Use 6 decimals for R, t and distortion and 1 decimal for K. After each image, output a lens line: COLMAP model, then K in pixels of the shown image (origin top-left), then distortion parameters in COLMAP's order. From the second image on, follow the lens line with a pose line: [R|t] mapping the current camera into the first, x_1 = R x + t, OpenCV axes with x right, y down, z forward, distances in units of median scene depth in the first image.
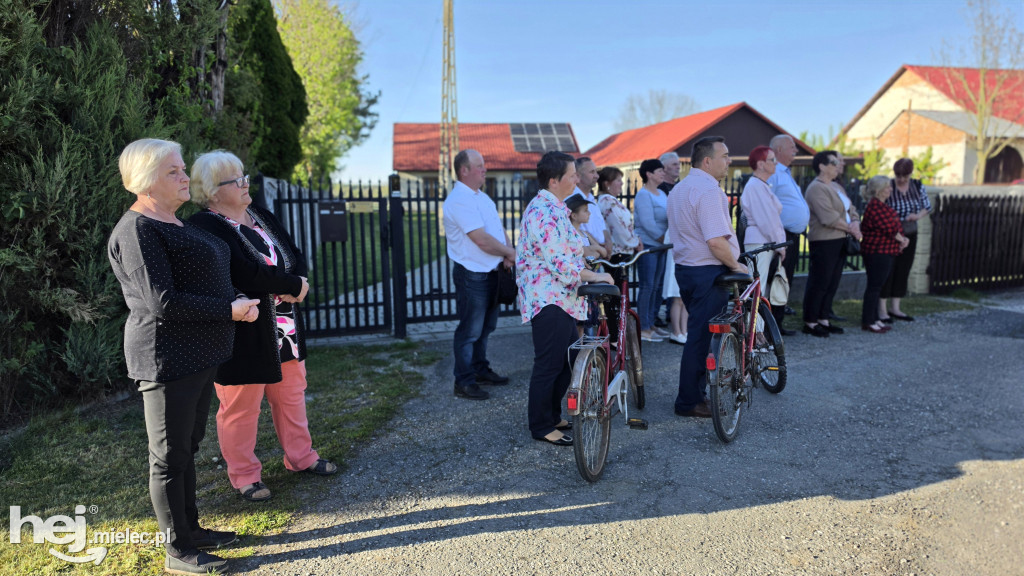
lens RADIAL K [[696.6, 0, 510.9], [0, 696.6, 293.1], [0, 0, 1]] dist [0.032420, -0.053878]
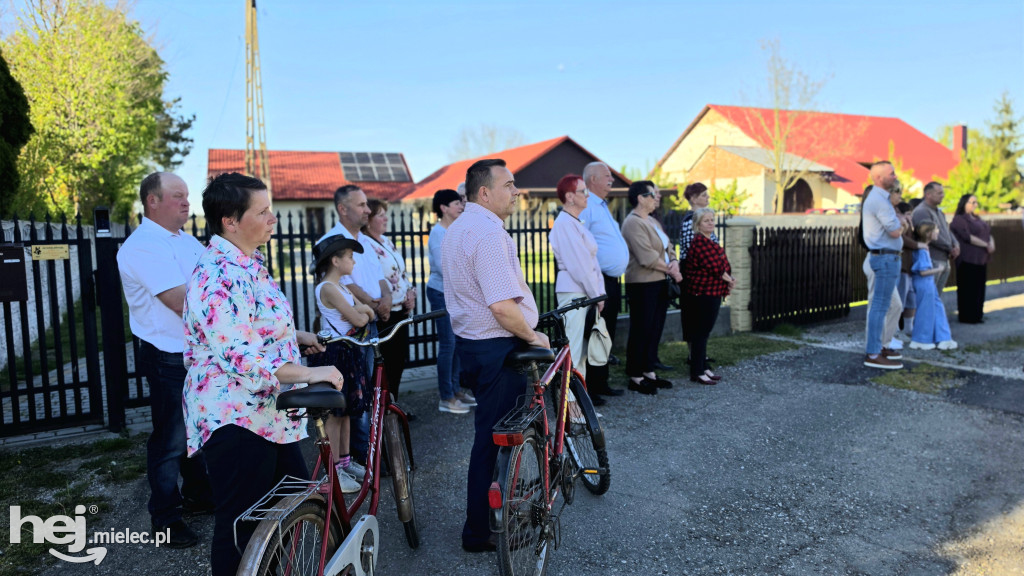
lens RADIAL K [[696.6, 0, 515.8], [0, 696.6, 293.7], [0, 0, 1]] dist [0.032420, -0.053878]
pose [[0.972423, -0.030817, 0.231177, 0.084882], [0.040370, 0.998510, -0.036704, -0.034467], [-0.229702, 0.045025, 0.972219, 0.186730]]
